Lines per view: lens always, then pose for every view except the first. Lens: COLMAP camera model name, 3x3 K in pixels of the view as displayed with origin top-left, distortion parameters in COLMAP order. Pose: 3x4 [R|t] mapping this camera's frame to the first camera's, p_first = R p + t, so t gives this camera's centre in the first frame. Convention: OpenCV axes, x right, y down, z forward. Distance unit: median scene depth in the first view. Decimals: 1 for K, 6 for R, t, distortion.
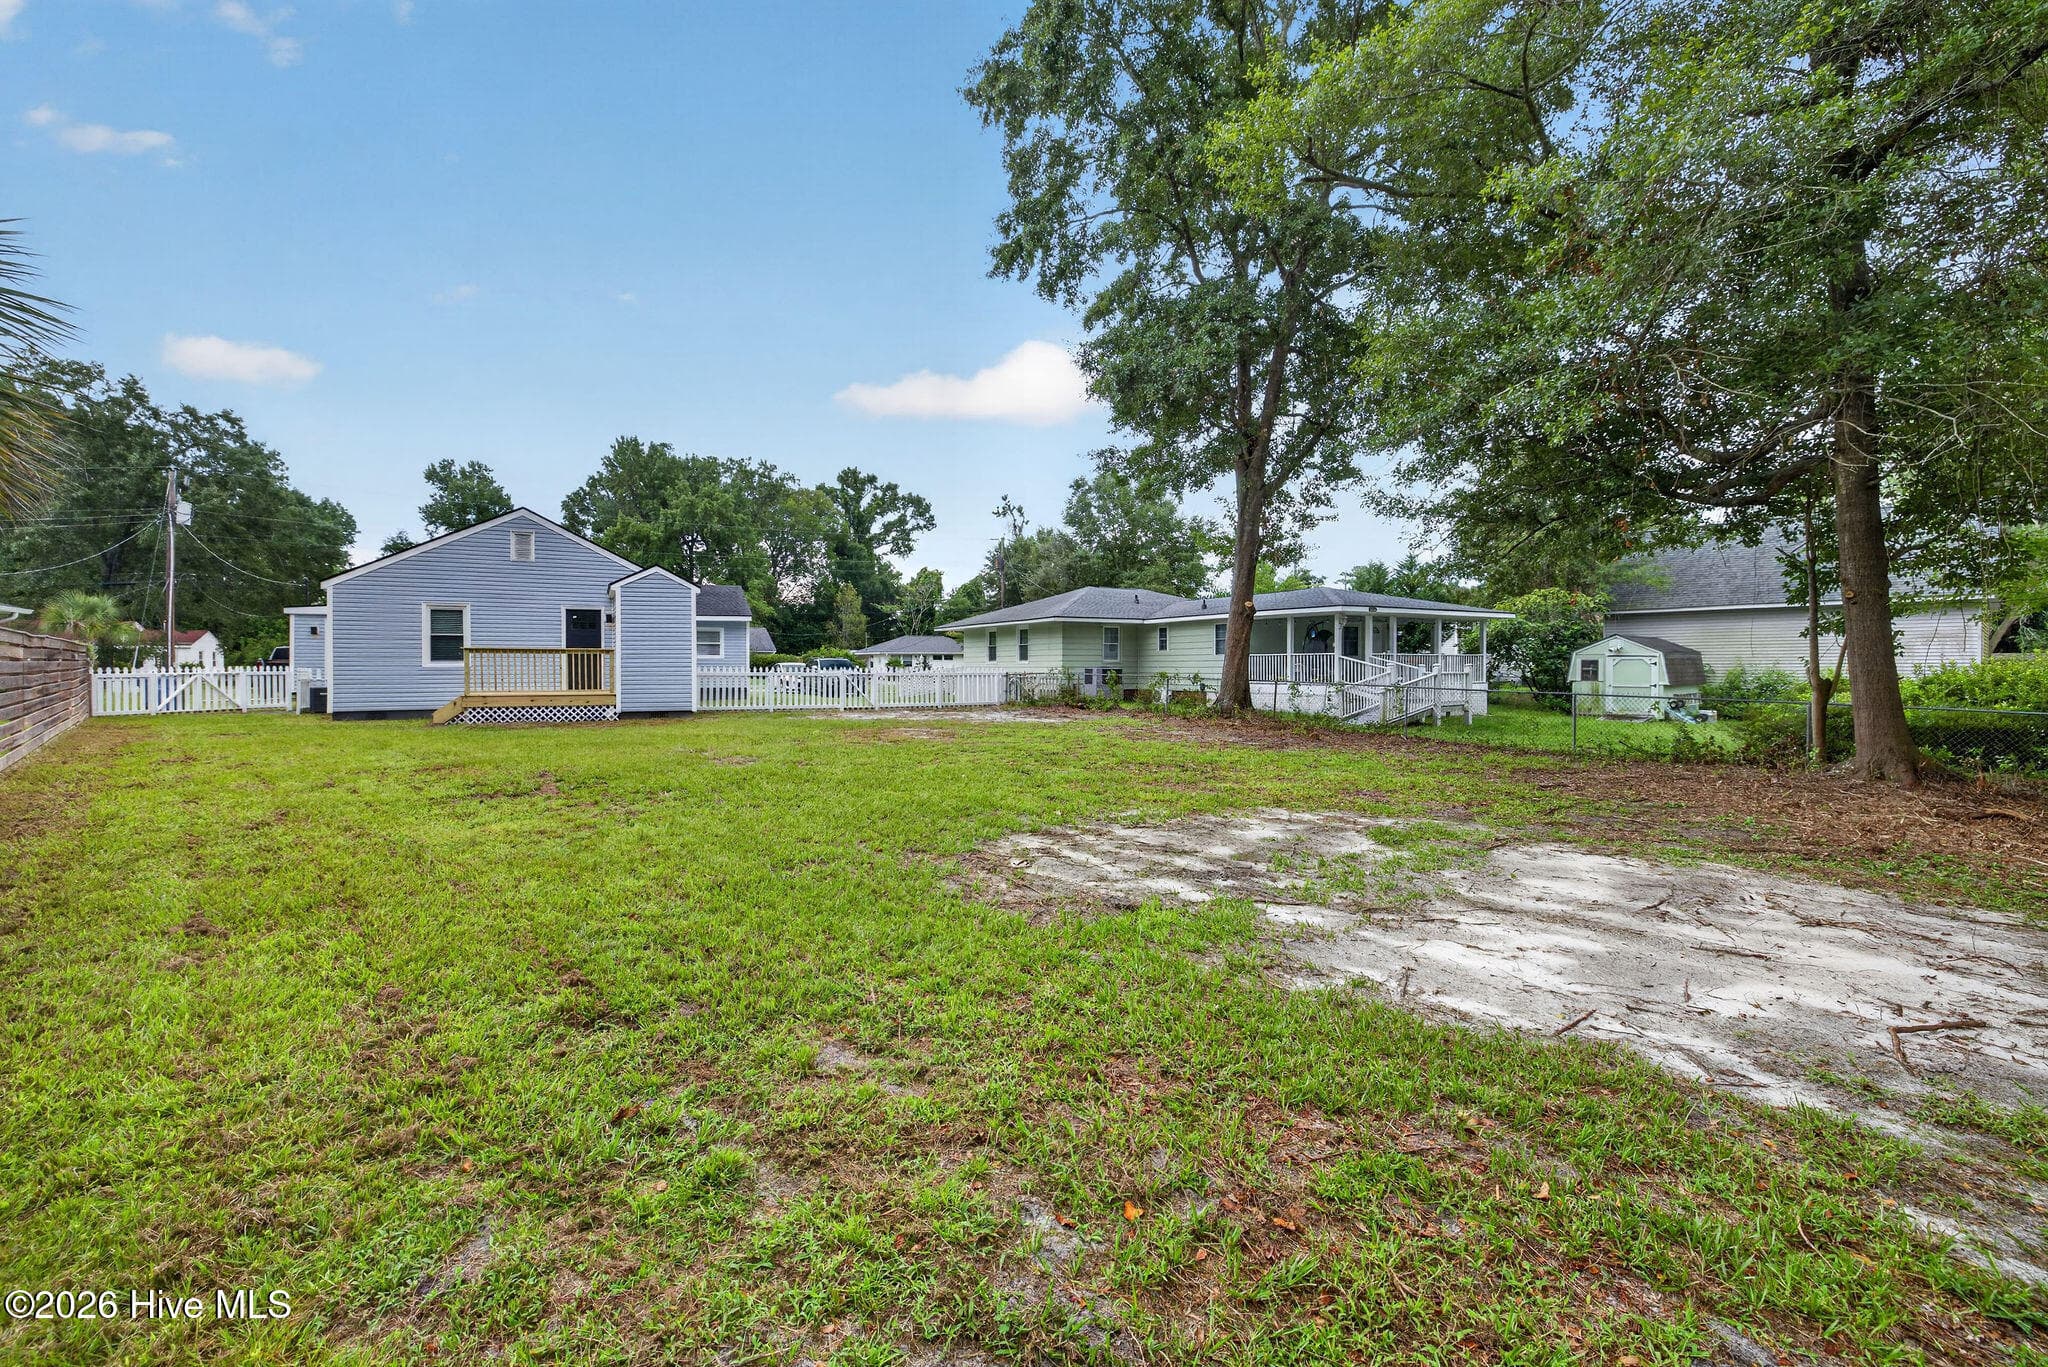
lens RADIAL K [[901.0, 0, 1017.4], [0, 901.0, 675.9], [0, 0, 1]] dist [0.001408, 0.000144]
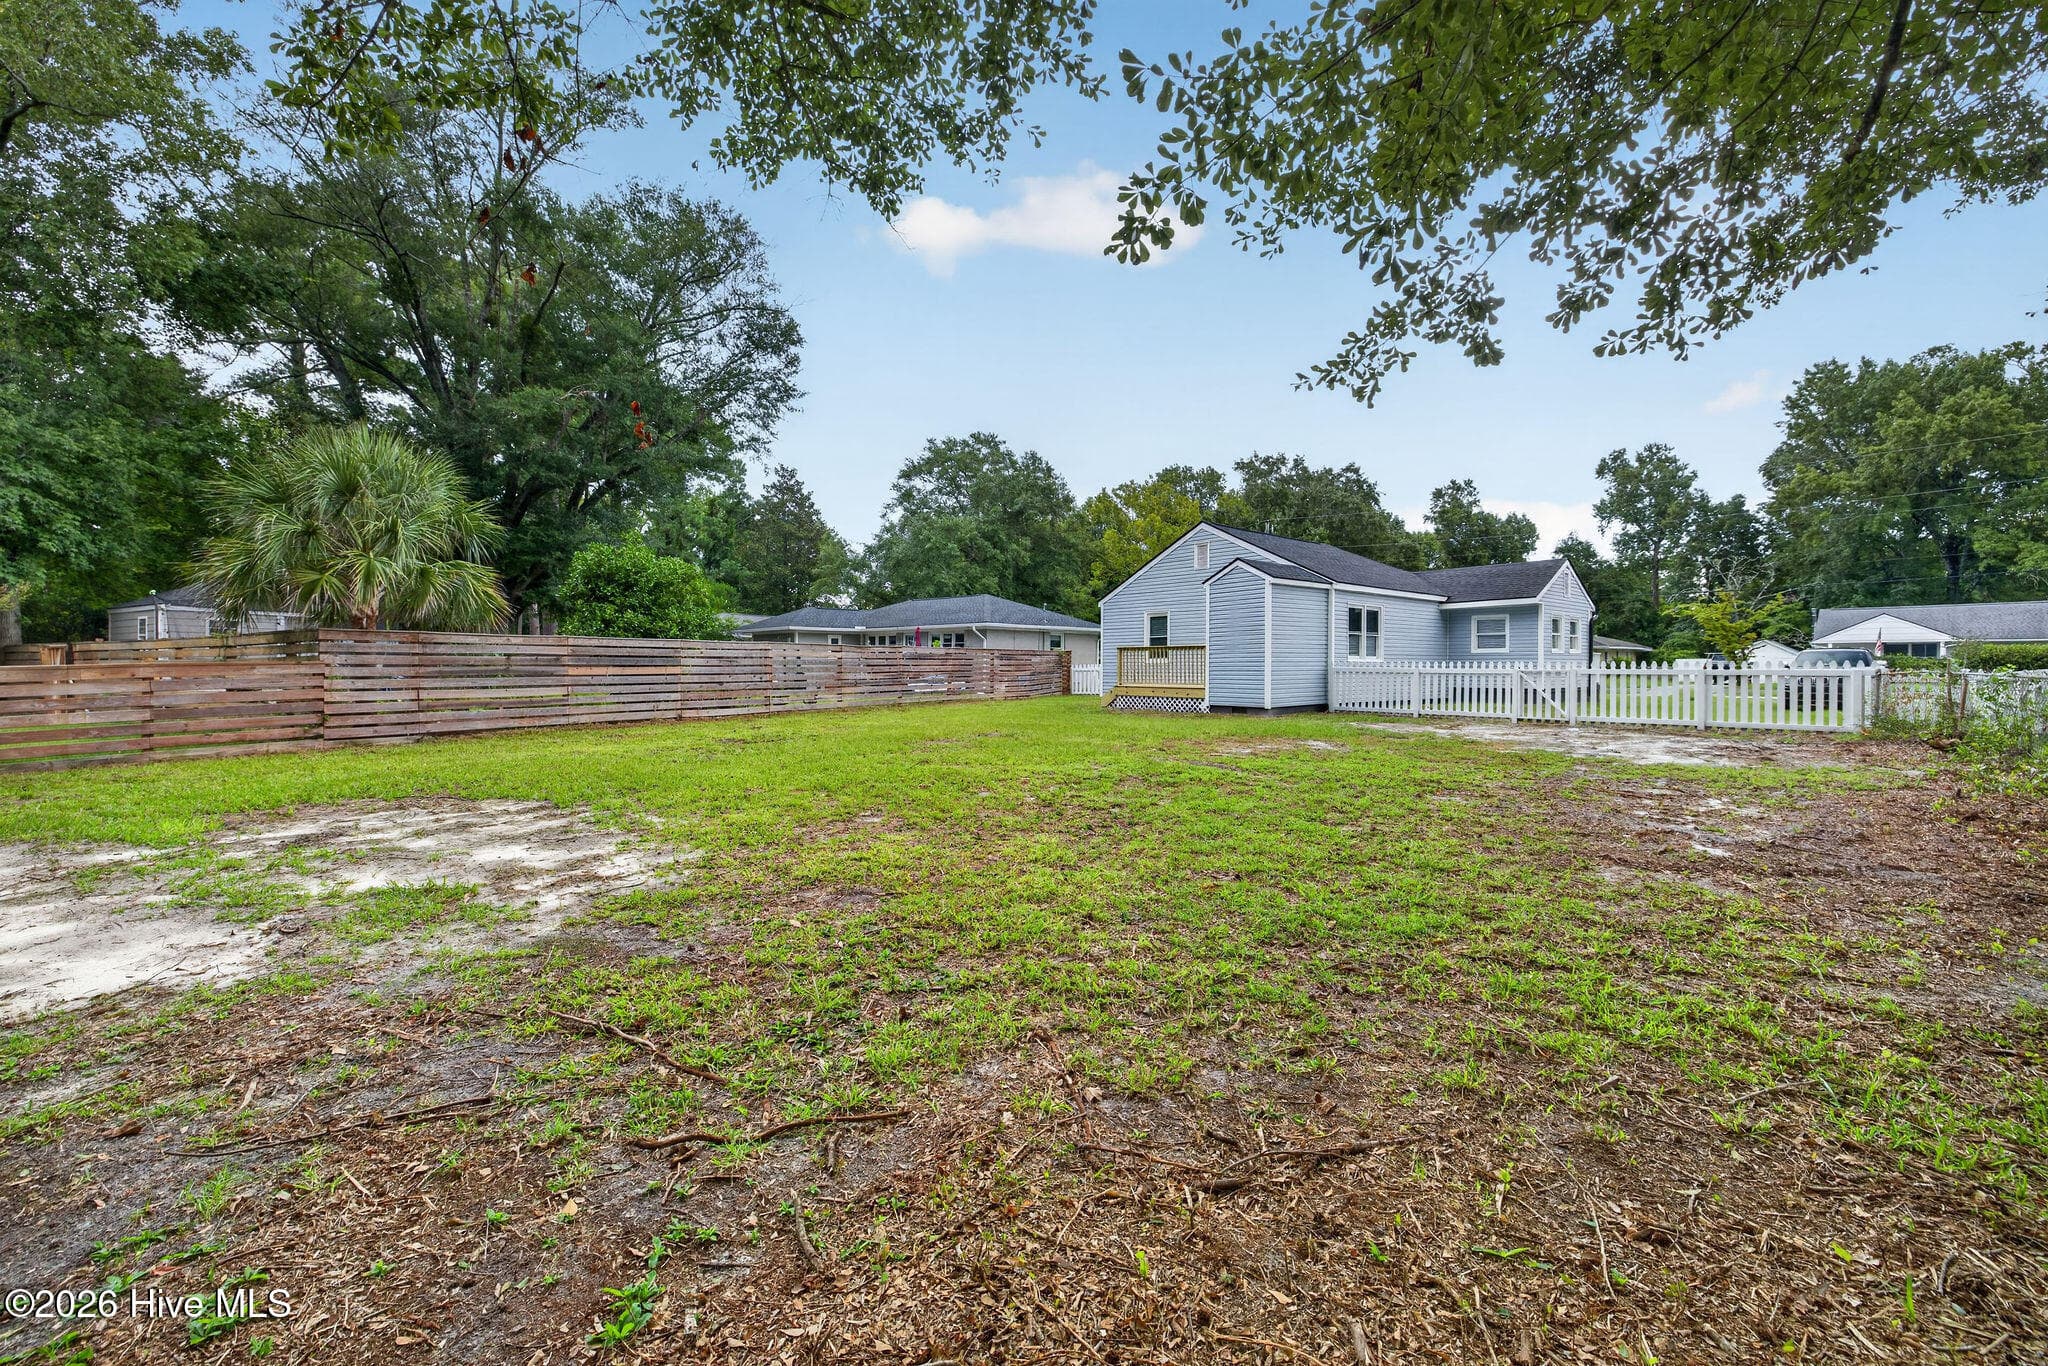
lens RADIAL K [[901.0, 0, 1017.4], [0, 901.0, 675.4], [0, 0, 1]] dist [0.001408, 0.000144]
pose [[0.173708, 0.011763, -0.984727, 0.294868], [-0.015365, 0.999839, 0.009233, -0.000613], [0.984677, 0.013526, 0.173861, 0.318760]]
